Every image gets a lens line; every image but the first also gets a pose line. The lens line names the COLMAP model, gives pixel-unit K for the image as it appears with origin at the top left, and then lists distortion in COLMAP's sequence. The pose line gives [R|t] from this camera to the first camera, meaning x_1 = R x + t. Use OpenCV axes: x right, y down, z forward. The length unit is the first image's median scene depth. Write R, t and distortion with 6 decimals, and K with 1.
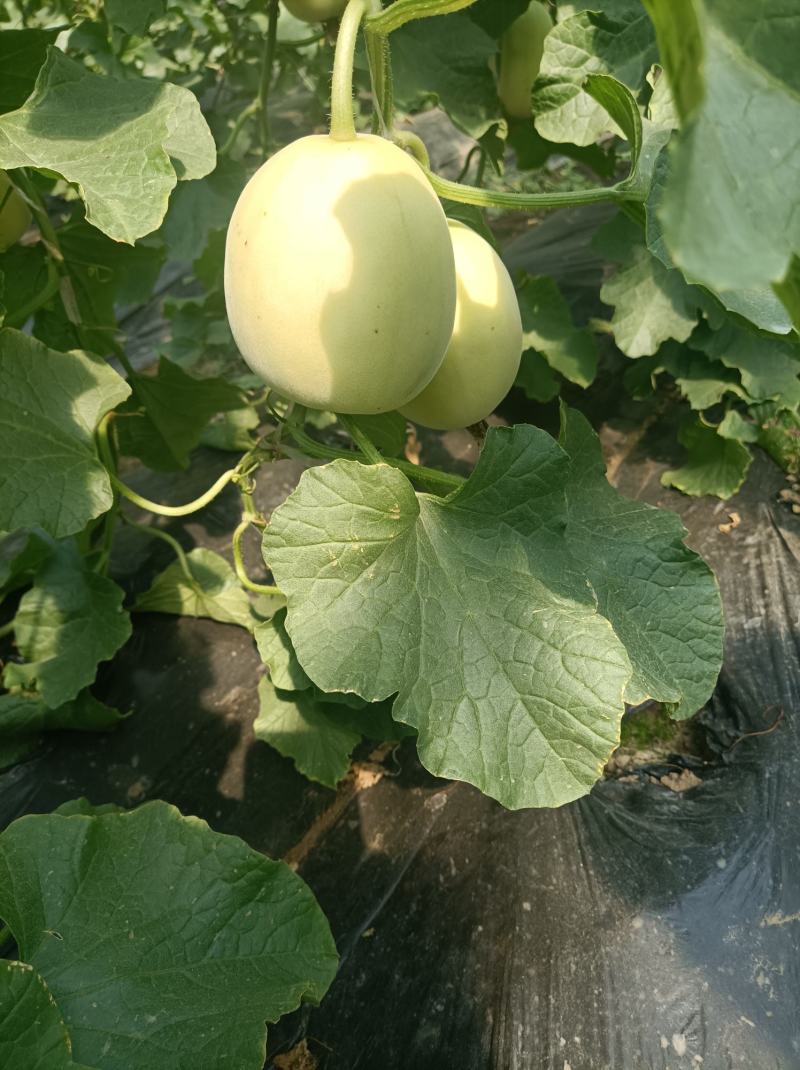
lens RADIAL K [[814.4, 0, 412.0], [0, 814.4, 529.2], [0, 0, 1]] dist [0.123844, -0.194161]
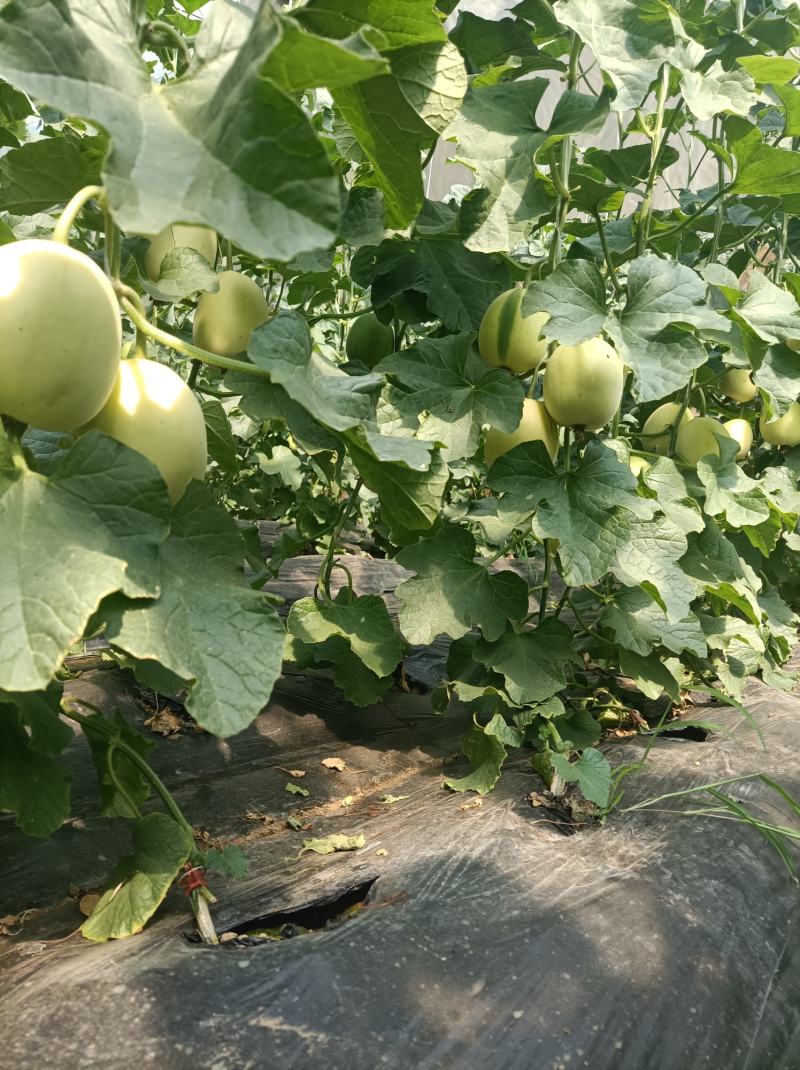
lens RADIAL K [[795.1, 0, 400.0], [0, 795.1, 535.0], [0, 0, 1]] dist [0.044768, -0.000461]
pose [[0.980496, 0.190996, -0.046351, 0.273068], [-0.186565, 0.830301, -0.525160, 0.247720], [-0.061818, 0.523565, 0.849740, -0.014611]]
